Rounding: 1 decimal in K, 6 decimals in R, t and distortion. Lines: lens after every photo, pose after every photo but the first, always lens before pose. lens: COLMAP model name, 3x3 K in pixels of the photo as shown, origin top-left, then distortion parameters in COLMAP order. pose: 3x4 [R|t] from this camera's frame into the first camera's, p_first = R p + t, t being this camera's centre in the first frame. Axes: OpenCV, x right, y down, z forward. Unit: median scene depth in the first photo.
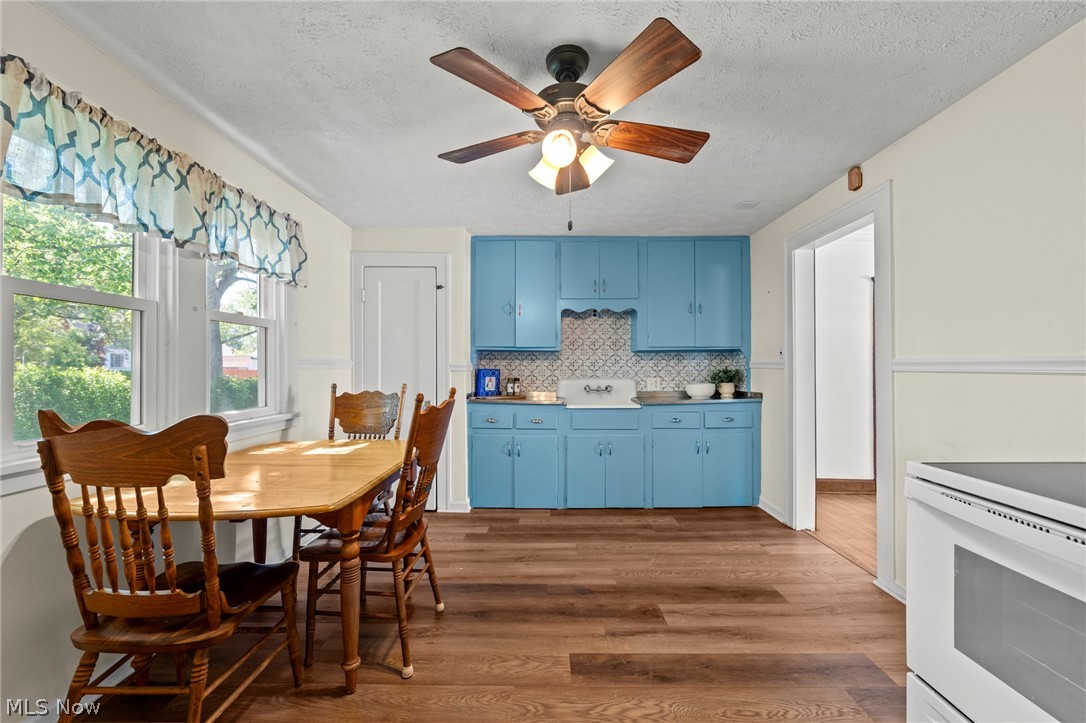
lens RADIAL K [[419.3, 0, 539.5], [0, 419.3, 363.9], [0, 0, 1]] dist [0.001703, -0.000759]
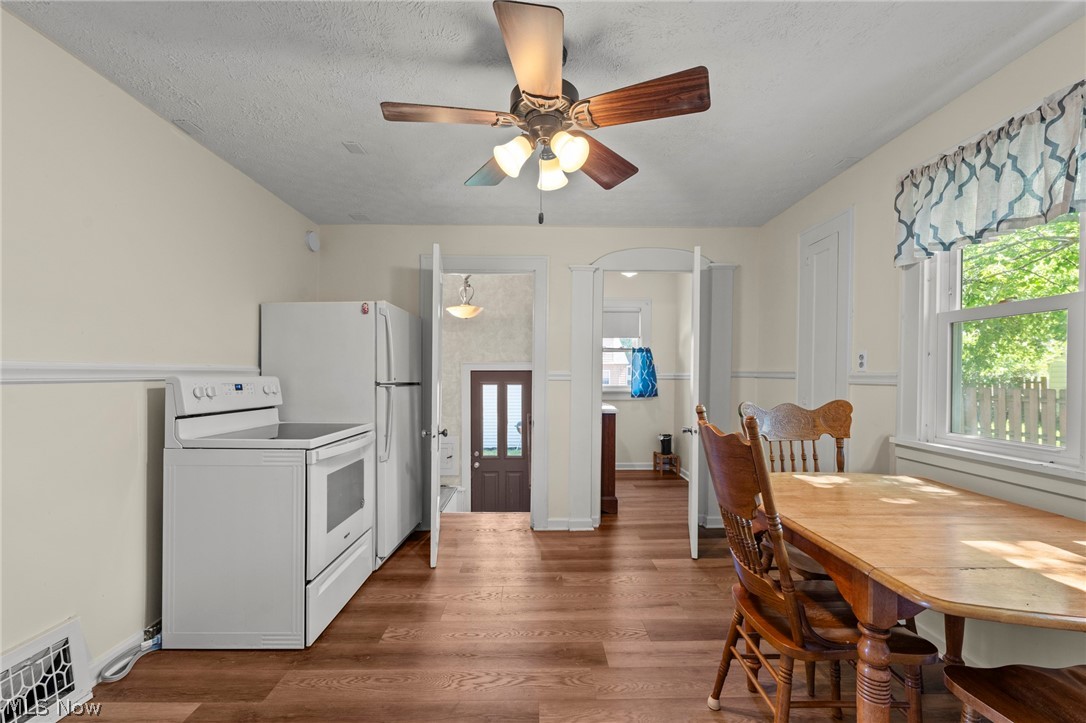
lens RADIAL K [[464.9, 0, 543.1], [0, 464.9, 378.5], [0, 0, 1]] dist [0.000763, -0.000239]
pose [[-0.998978, -0.002816, -0.045122, 0.074724], [-0.003037, 0.999984, 0.004848, 0.004598], [0.045108, 0.004980, -0.998970, 1.319498]]
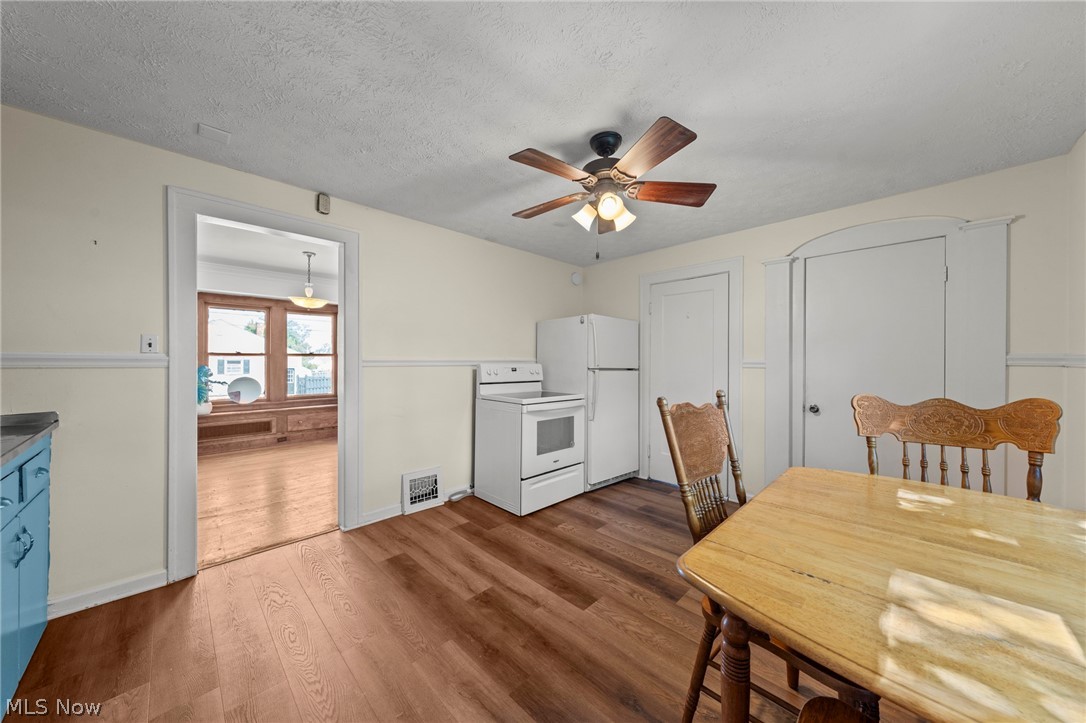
lens RADIAL K [[374.6, 0, 538.1], [0, 374.6, 357.7], [0, 0, 1]] dist [0.001029, 0.000072]
pose [[-0.718047, 0.006595, 0.695963, -0.399070], [-0.003584, 0.999907, -0.013173, 0.001873], [-0.695985, -0.011953, -0.717957, 1.297723]]
